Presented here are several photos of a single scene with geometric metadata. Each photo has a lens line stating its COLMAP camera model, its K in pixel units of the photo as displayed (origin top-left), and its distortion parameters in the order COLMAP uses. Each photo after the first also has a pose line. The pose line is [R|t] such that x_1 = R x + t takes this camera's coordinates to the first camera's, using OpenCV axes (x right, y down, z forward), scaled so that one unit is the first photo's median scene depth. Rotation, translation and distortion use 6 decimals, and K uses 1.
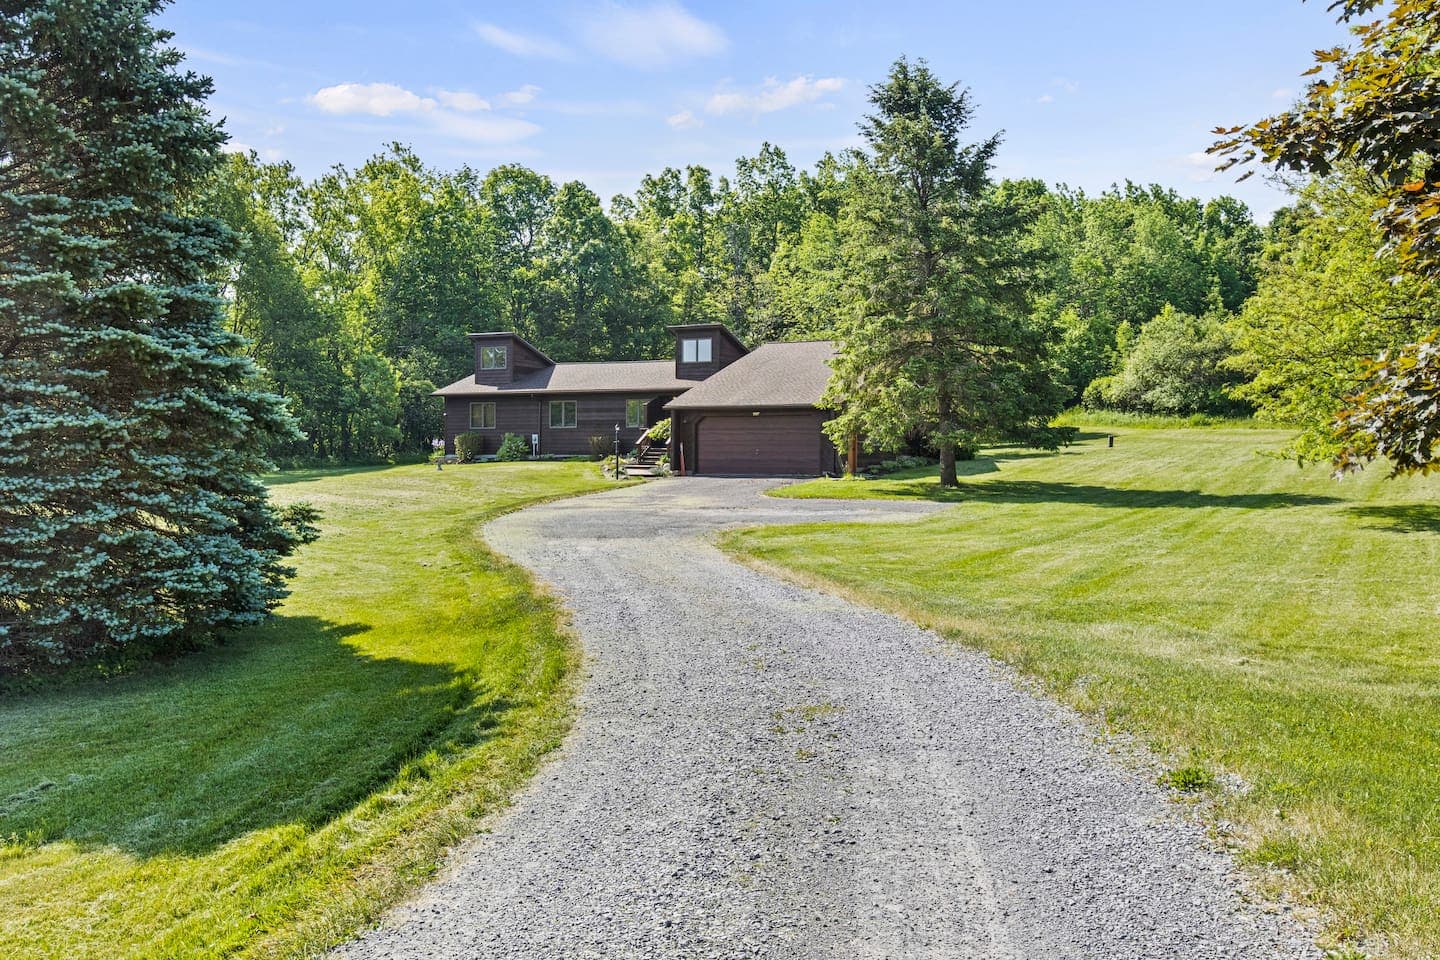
lens RADIAL K [[722.0, 0, 714.1], [0, 722.0, 482.1], [0, 0, 1]] dist [-0.001644, -0.000860]
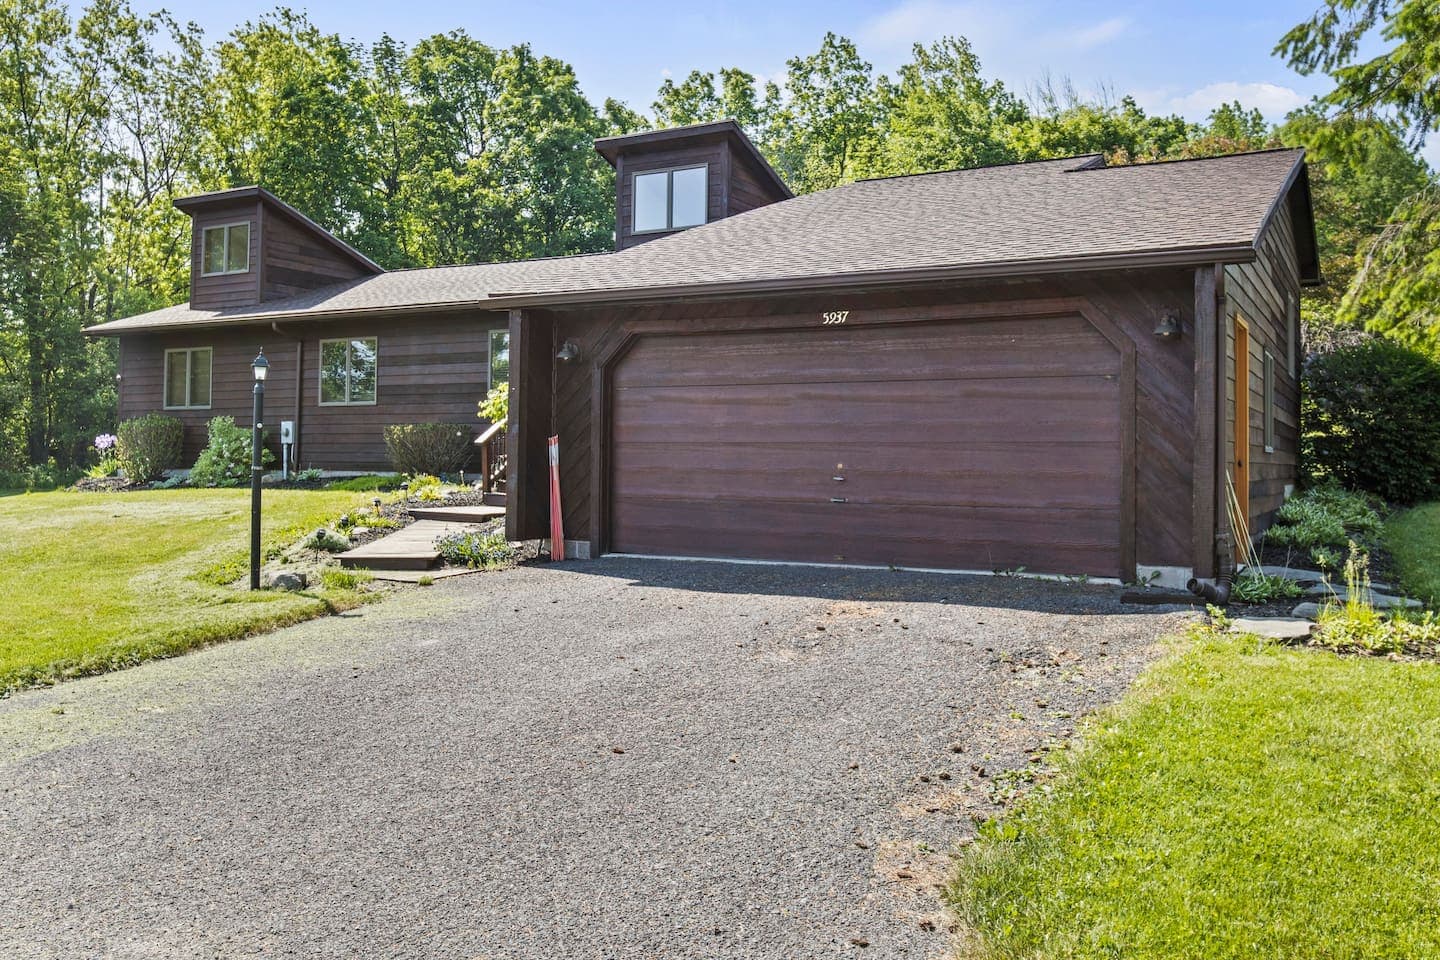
lens RADIAL K [[722.0, 0, 714.1], [0, 722.0, 482.1], [0, 0, 1]] dist [-0.001644, -0.000860]
pose [[0.997045, 0.003113, -0.076756, 0.018379], [-0.003569, 0.999977, -0.005802, -0.018878], [0.076737, 0.006059, 0.997033, 0.386912]]
